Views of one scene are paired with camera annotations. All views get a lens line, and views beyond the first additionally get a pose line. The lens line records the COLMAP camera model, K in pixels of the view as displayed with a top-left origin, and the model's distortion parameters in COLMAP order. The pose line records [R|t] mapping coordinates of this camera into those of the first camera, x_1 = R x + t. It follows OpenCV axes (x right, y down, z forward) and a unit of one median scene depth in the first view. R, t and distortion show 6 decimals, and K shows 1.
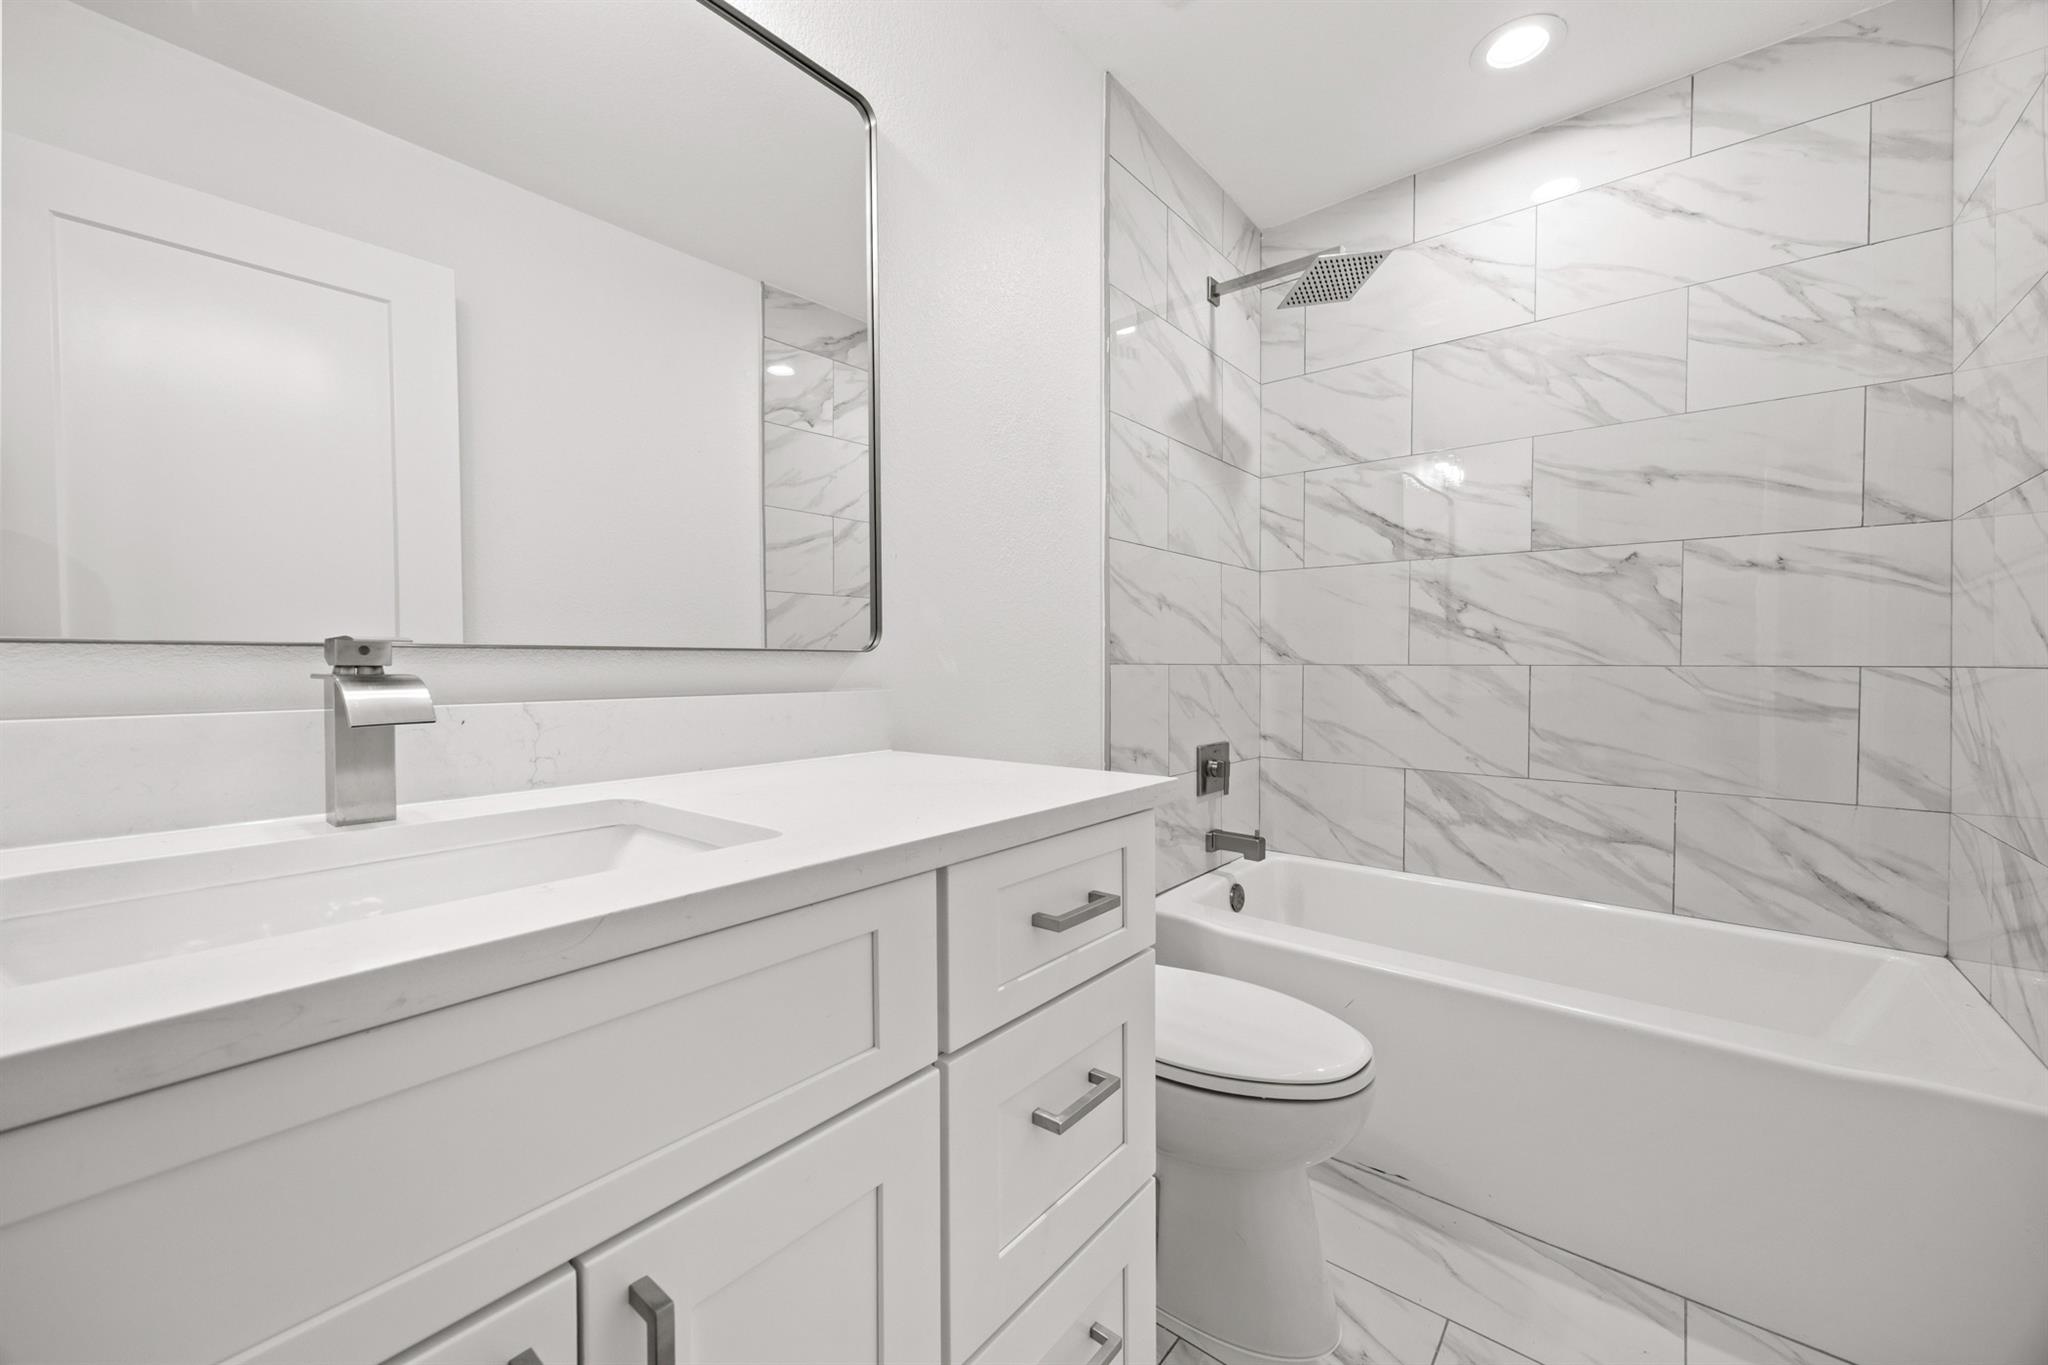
lens RADIAL K [[812.0, 0, 1019.9], [0, 812.0, 663.6], [0, 0, 1]] dist [0.008111, -0.000203]
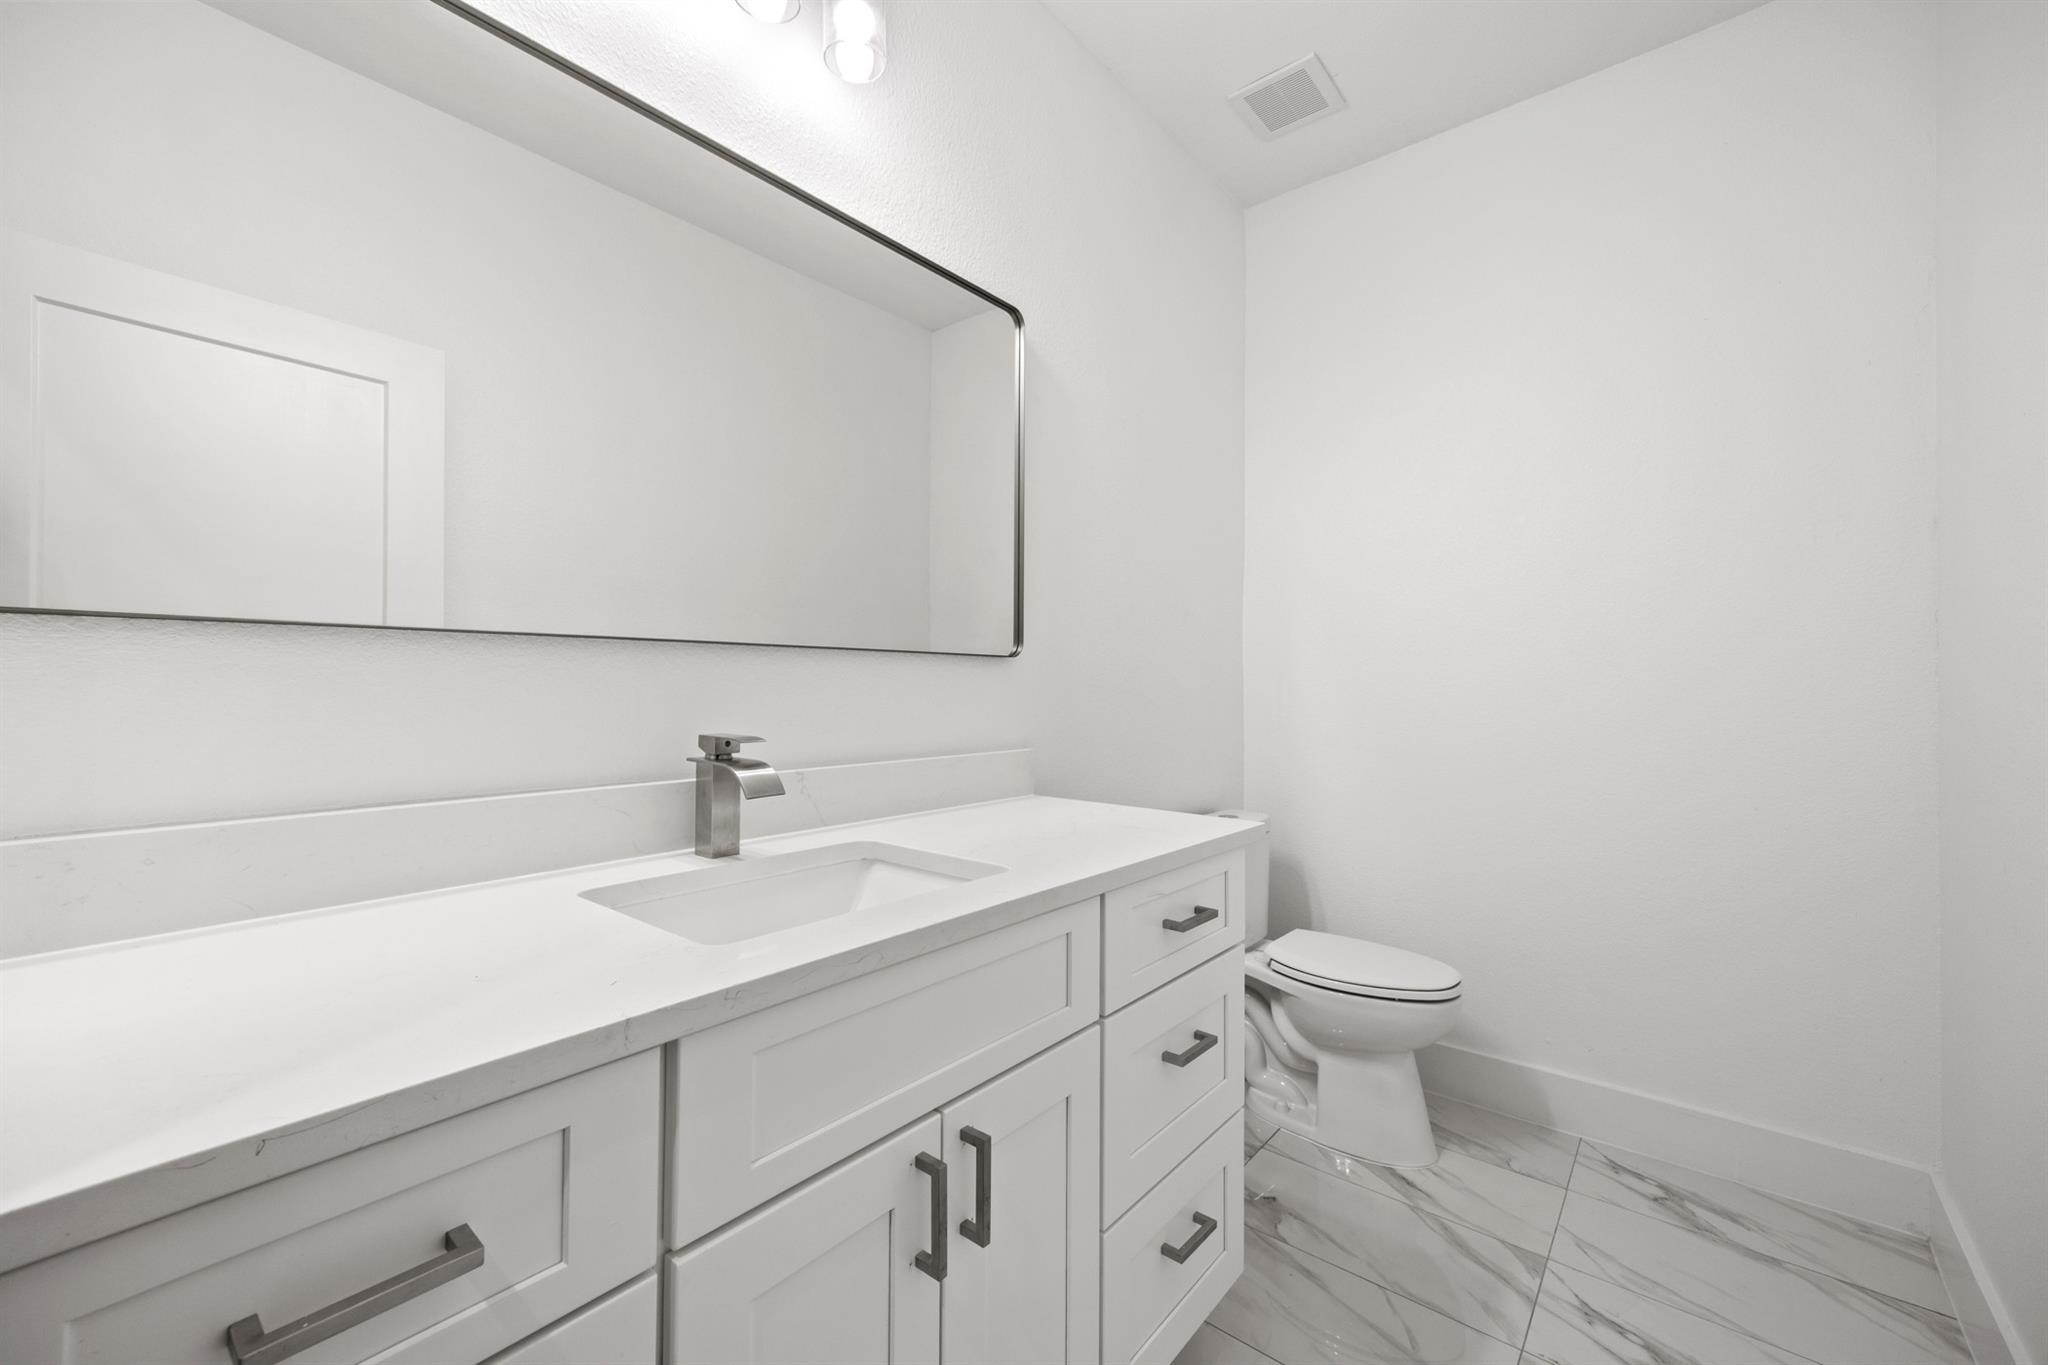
lens RADIAL K [[831.9, 0, 1024.0], [0, 831.9, 682.5], [0, 0, 1]] dist [0.007511, -0.000017]
pose [[0.999906, 0.004281, 0.012993, -0.261483], [-0.003992, 0.999746, -0.022196, -0.094339], [-0.013084, 0.022142, 0.999669, -0.535724]]
